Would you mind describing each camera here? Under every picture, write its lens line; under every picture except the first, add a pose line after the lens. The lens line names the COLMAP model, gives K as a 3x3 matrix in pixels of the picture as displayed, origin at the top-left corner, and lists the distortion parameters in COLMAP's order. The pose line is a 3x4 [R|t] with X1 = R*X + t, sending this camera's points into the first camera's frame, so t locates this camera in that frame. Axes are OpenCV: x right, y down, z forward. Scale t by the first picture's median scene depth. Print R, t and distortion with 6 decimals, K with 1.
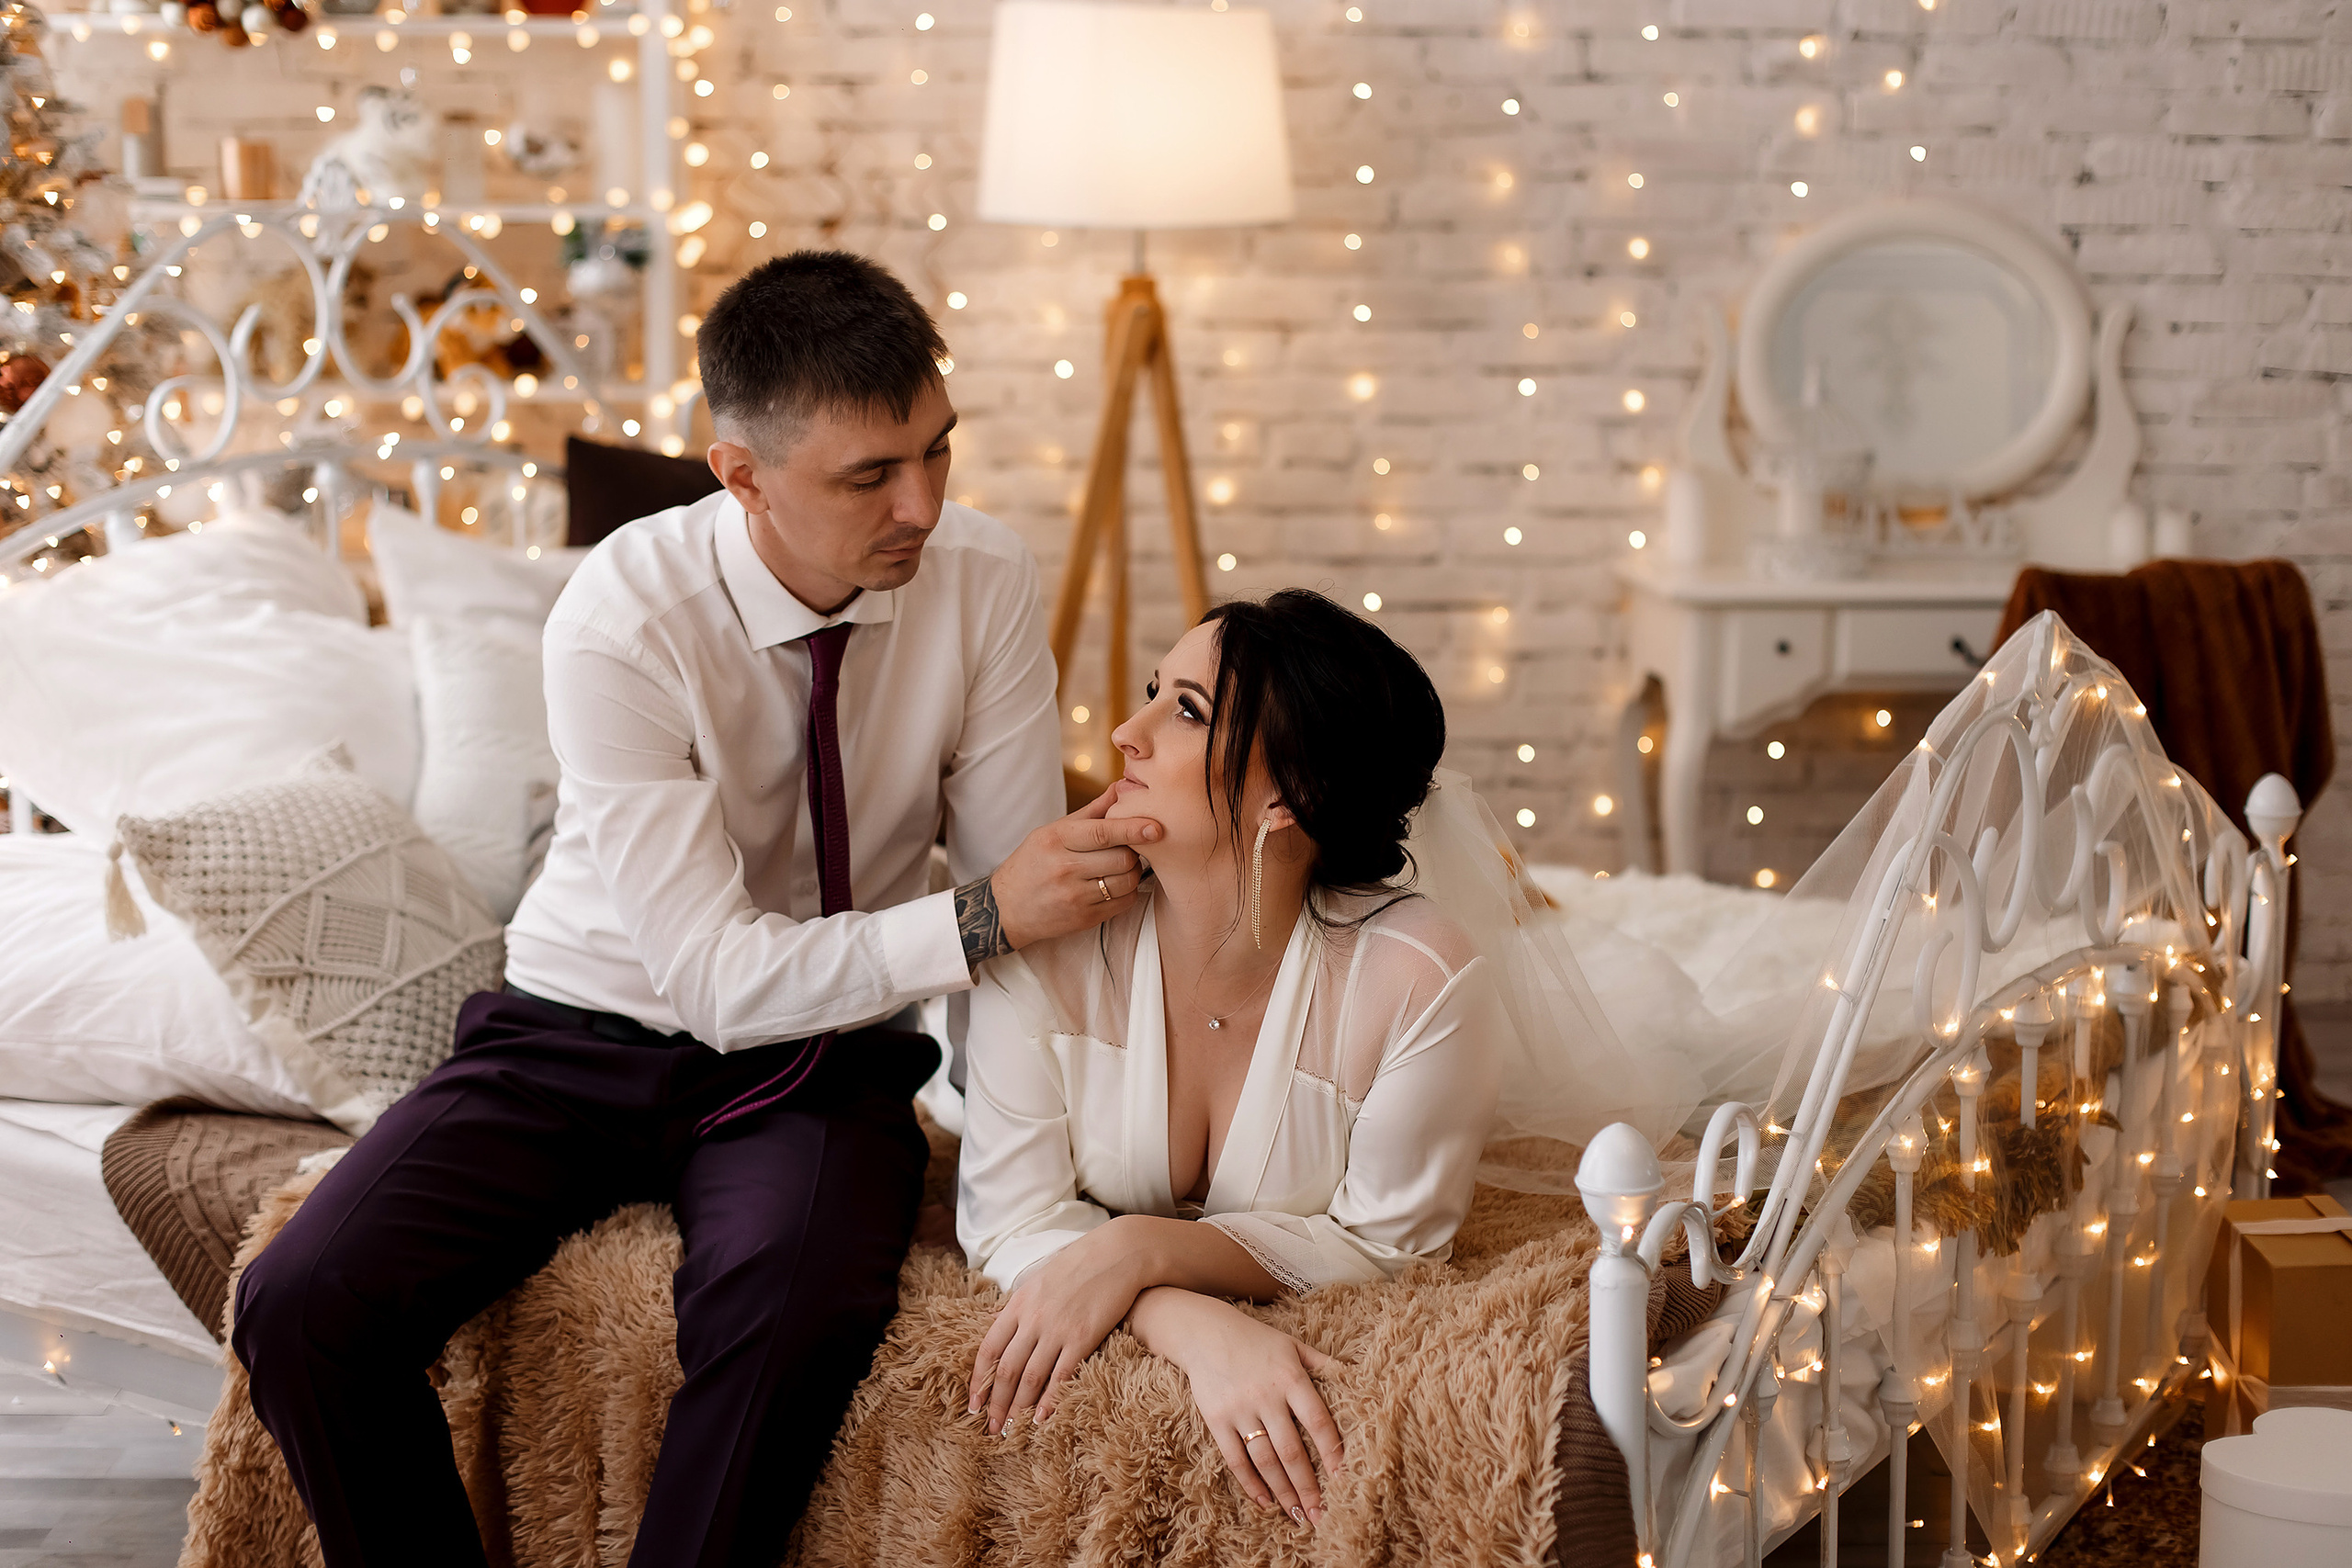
lens RADIAL K [[3492.0, 0, 1176.0], [0, 3492.0, 784.0], [0, 0, 1]] dist [0.019173, -0.160499]
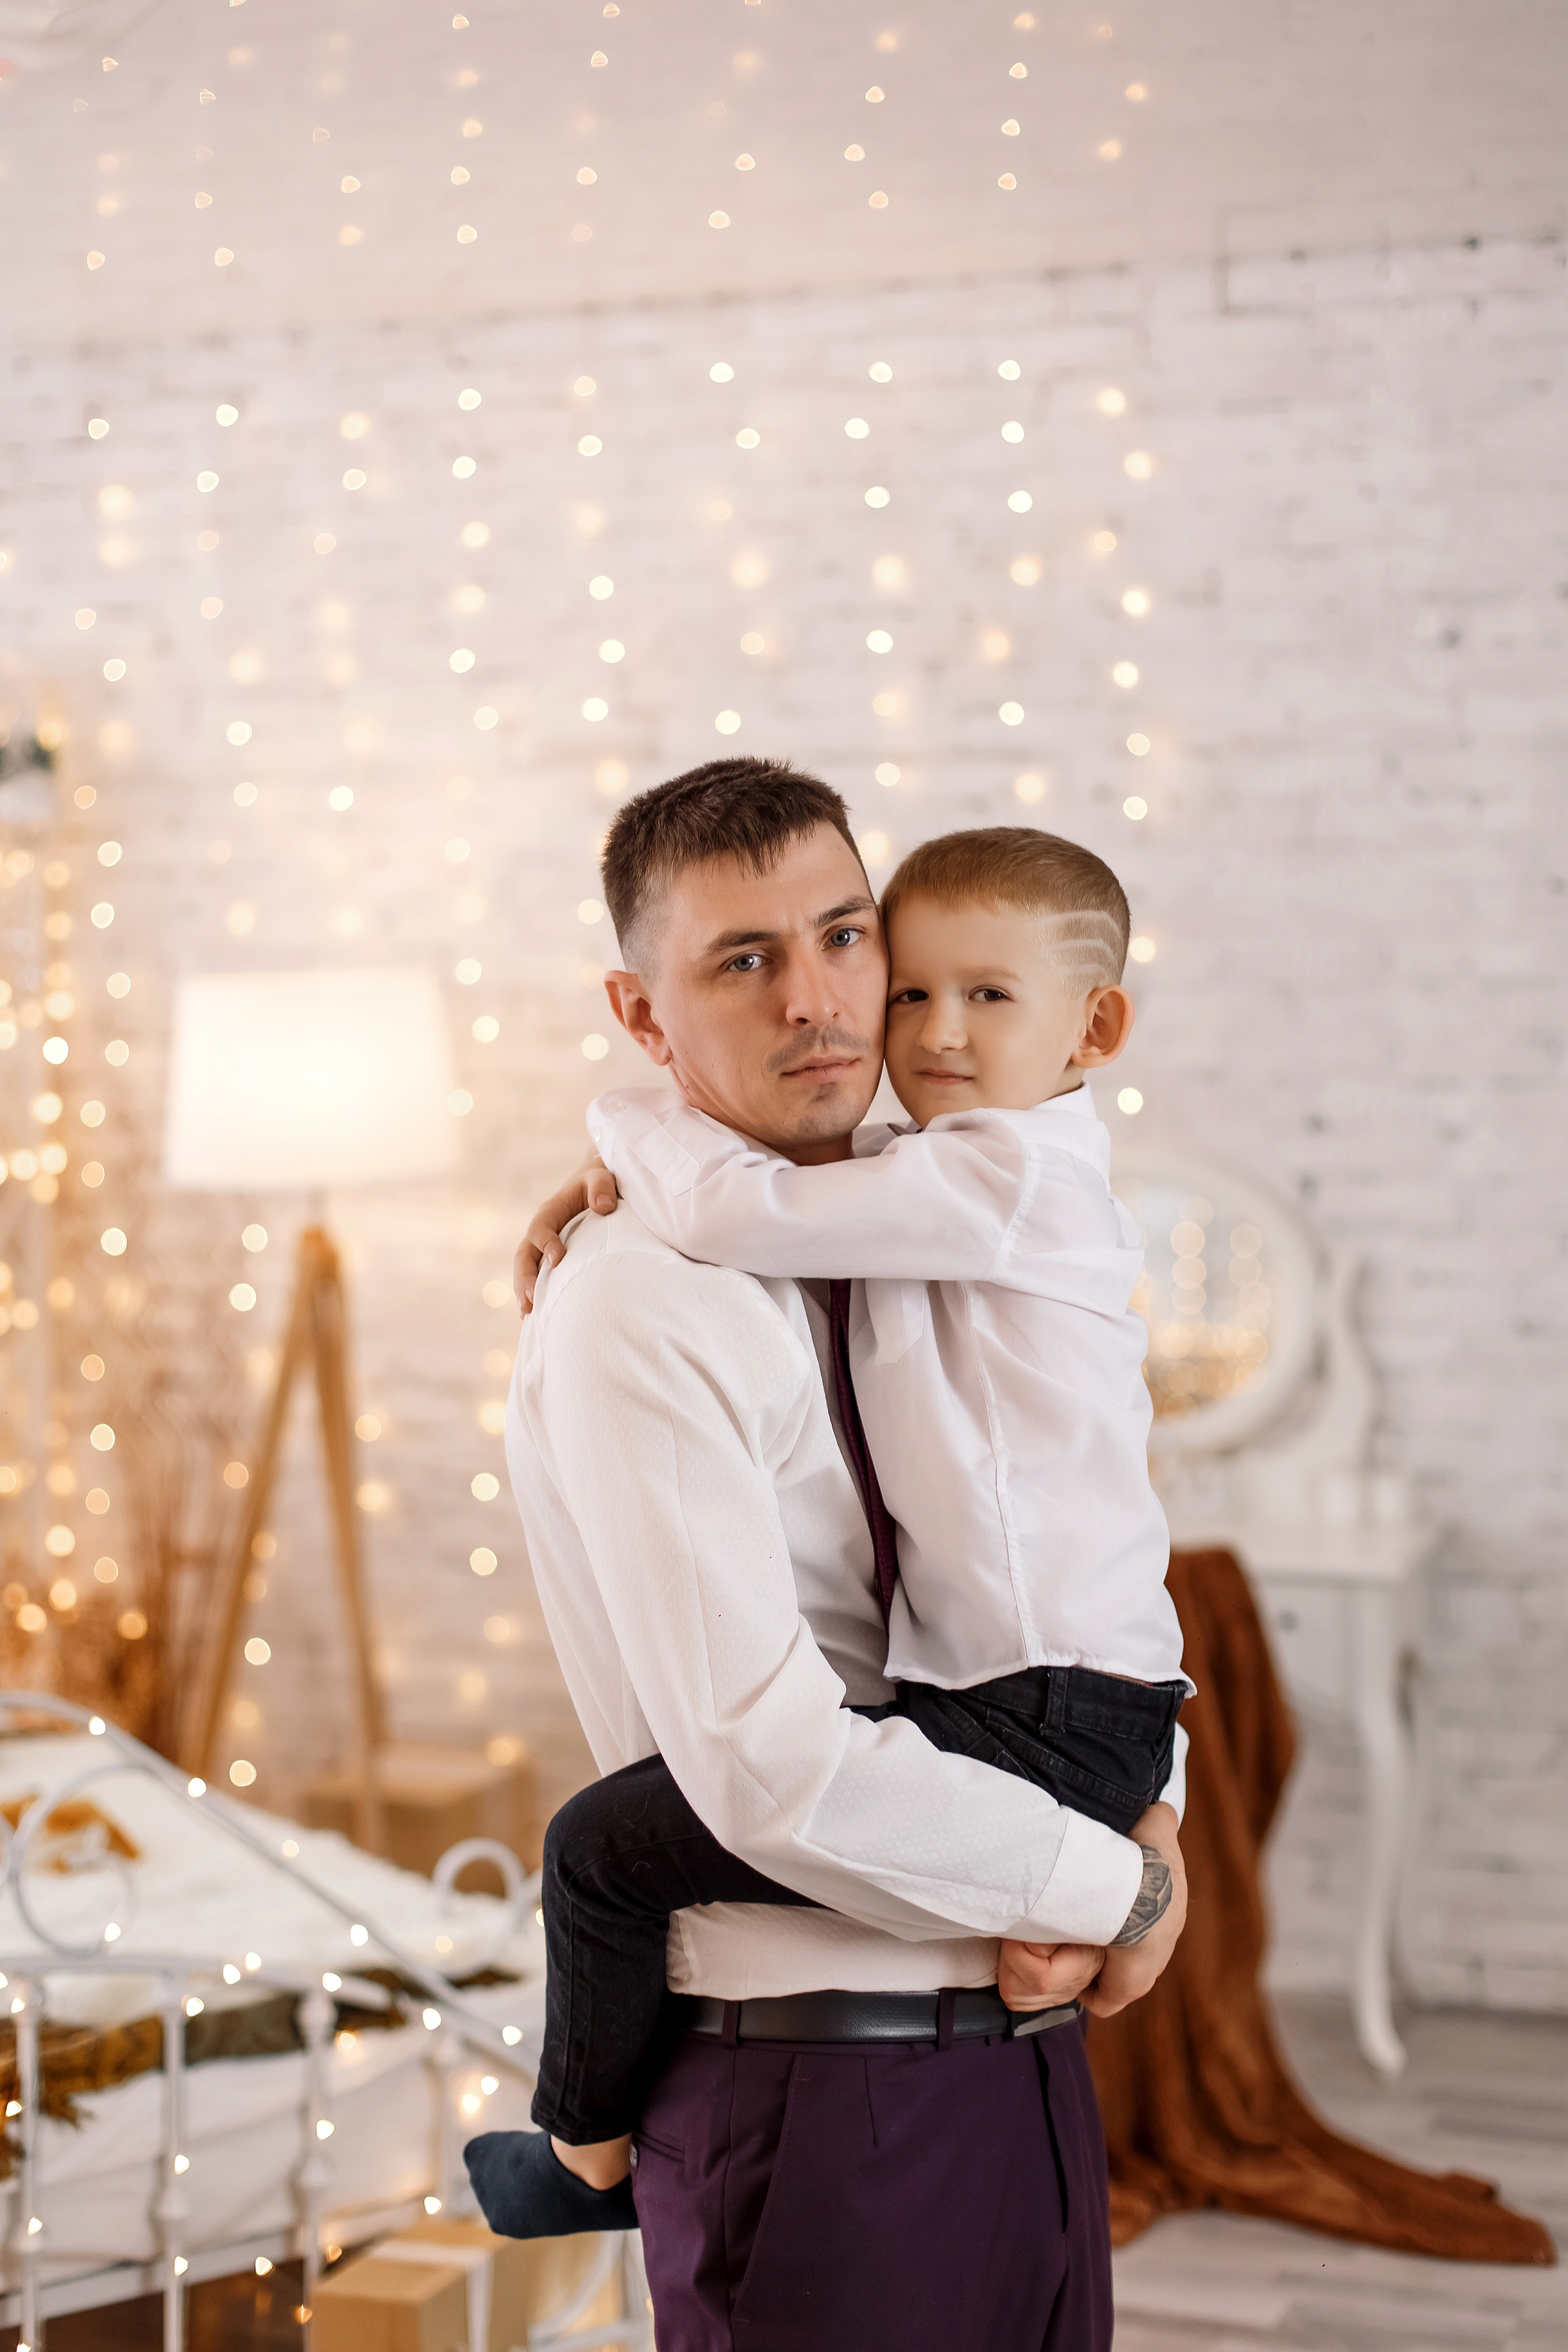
lens RADIAL K [[3433.7, 0, 792.3], [0, 3433.7, 1136.4], [0, 0, 1]] dist [-0.022232, 0.014187]
pose [[0.920099, 0.003670, -0.391668, 0.548952], [-0.050983, 0.992571, -0.110469, -0.063138], [0.388353, 0.121611, 0.913451, 0.080015]]
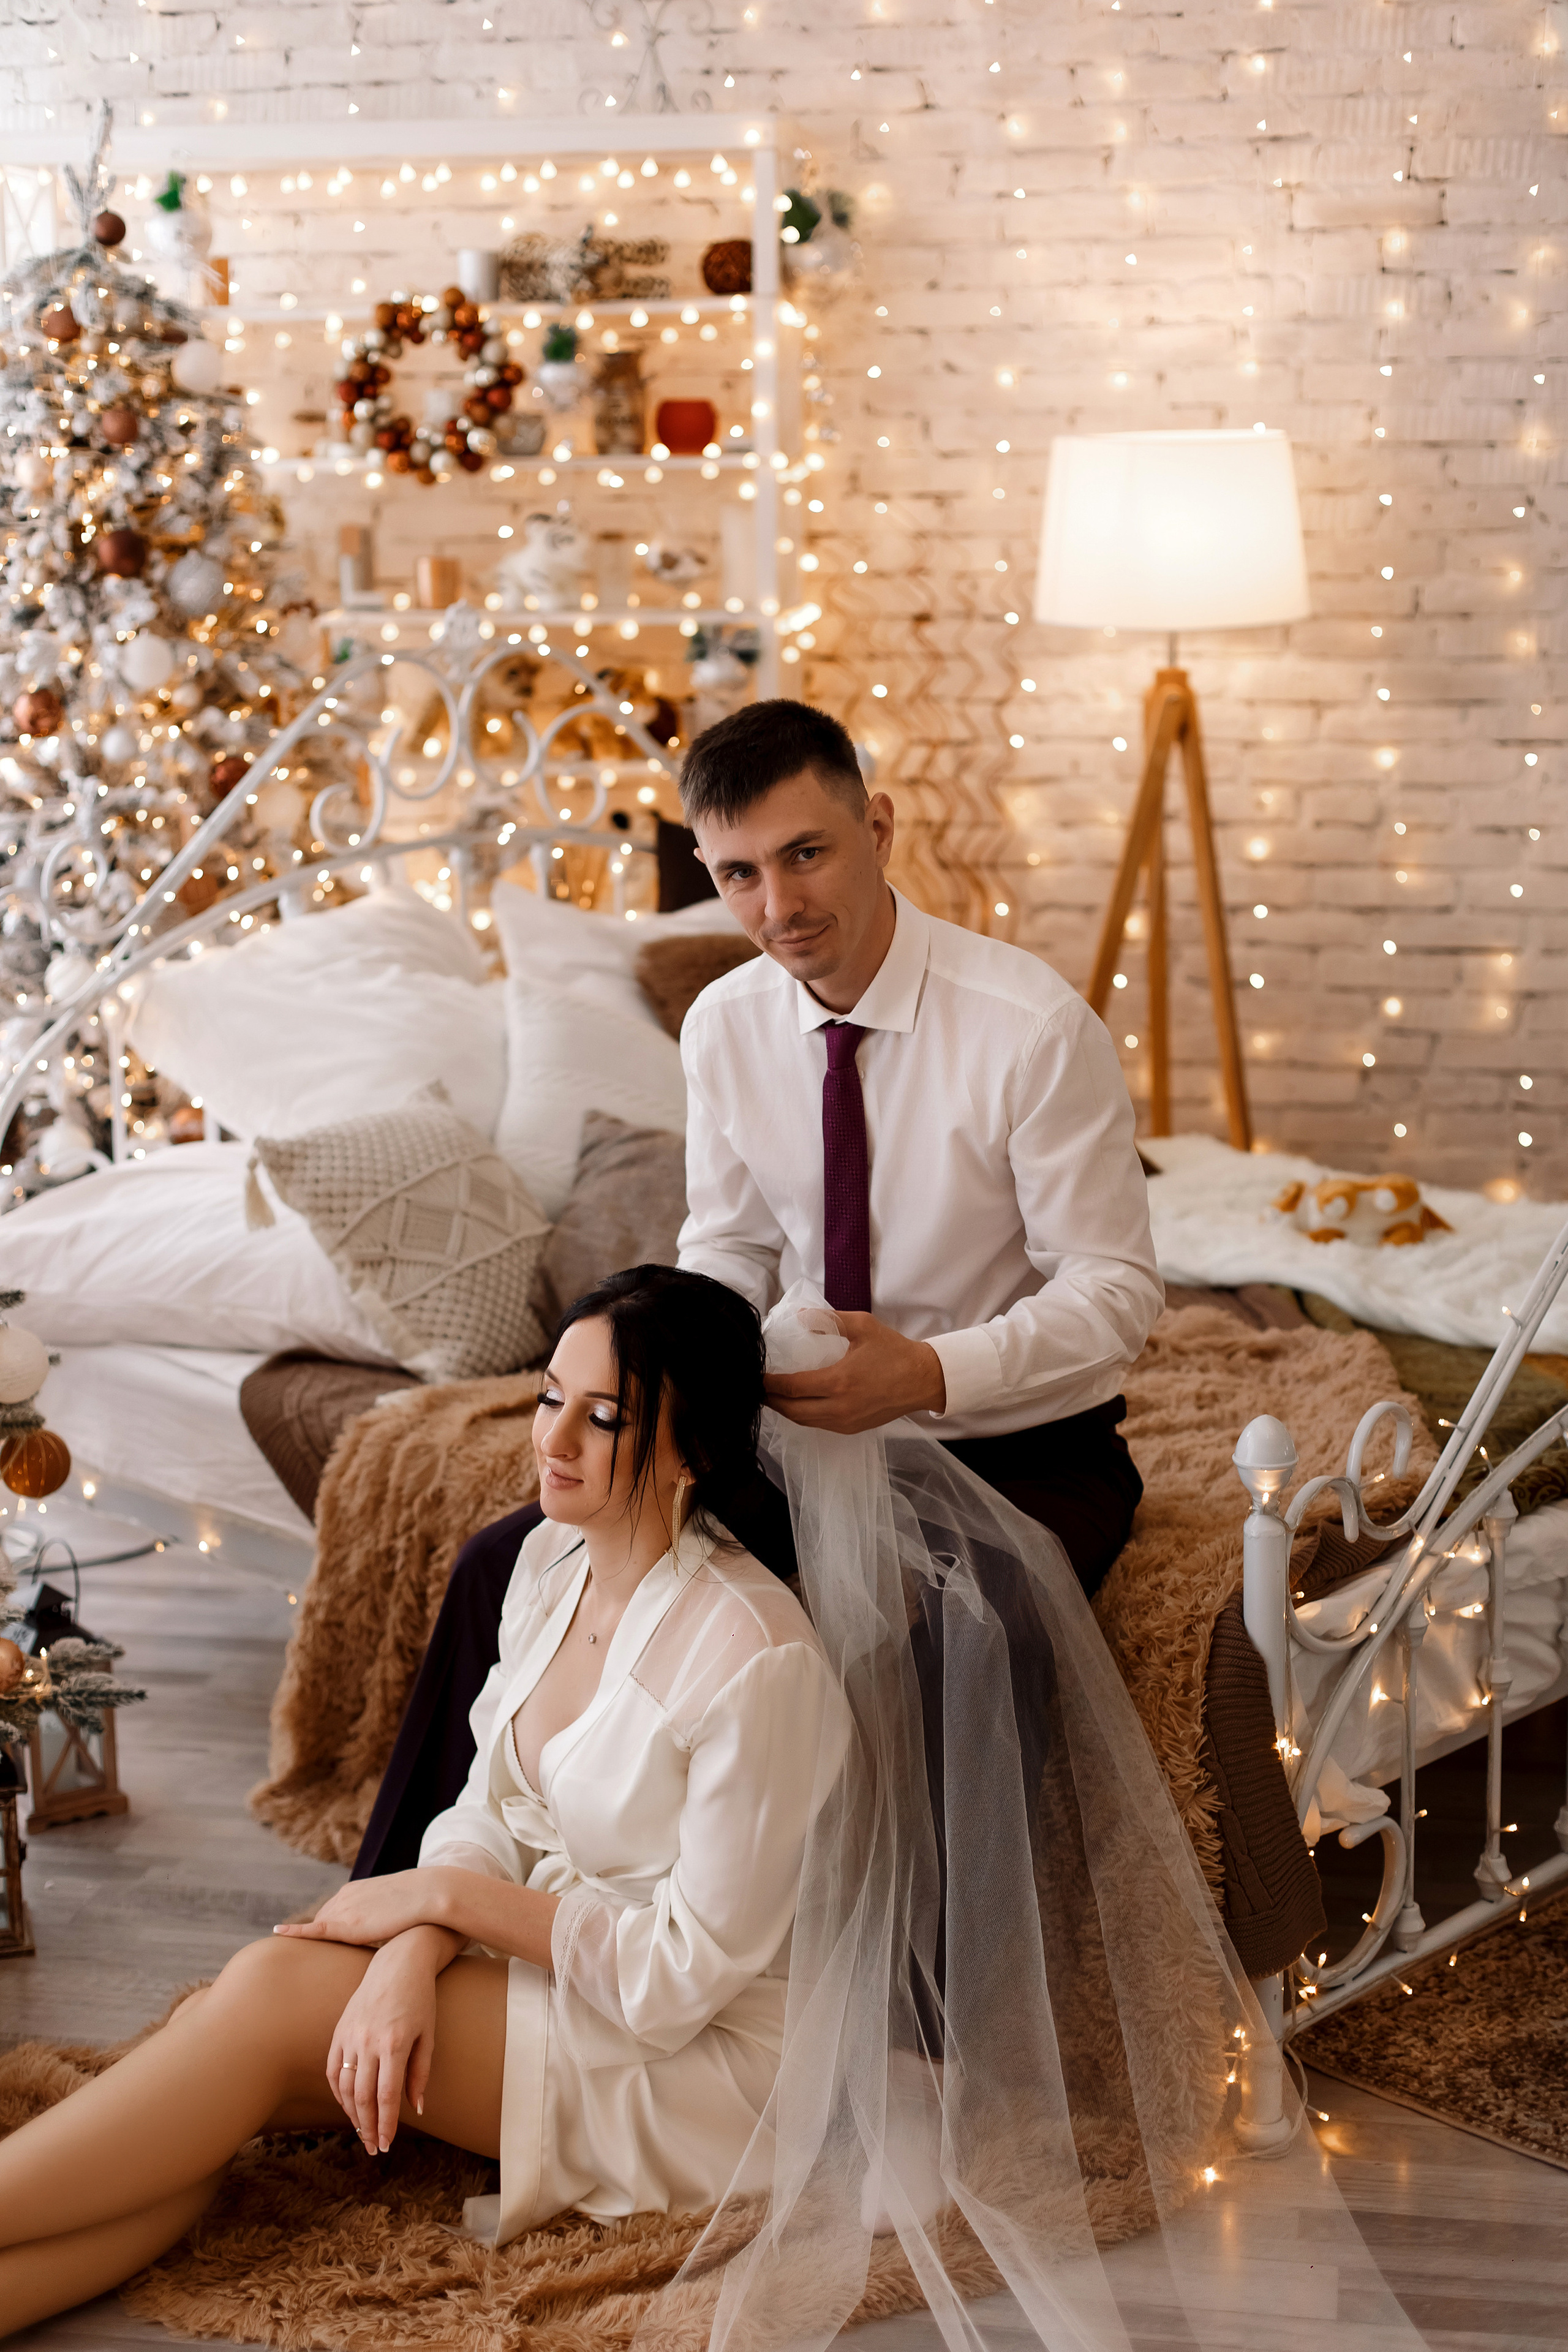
lens RADIAL K [[3405.8, 0, 808.0], [0, 3405.8, 1164.8], [0, 0, 1]] dist [-0.011024, -0.044808]
pose [[0.980807, 0.023671, -0.193539, 0.094299], [-0.017087, 0.999219, 0.035618, -0.018911], [0.194231, -0.031628, 0.980446, -0.139690]]
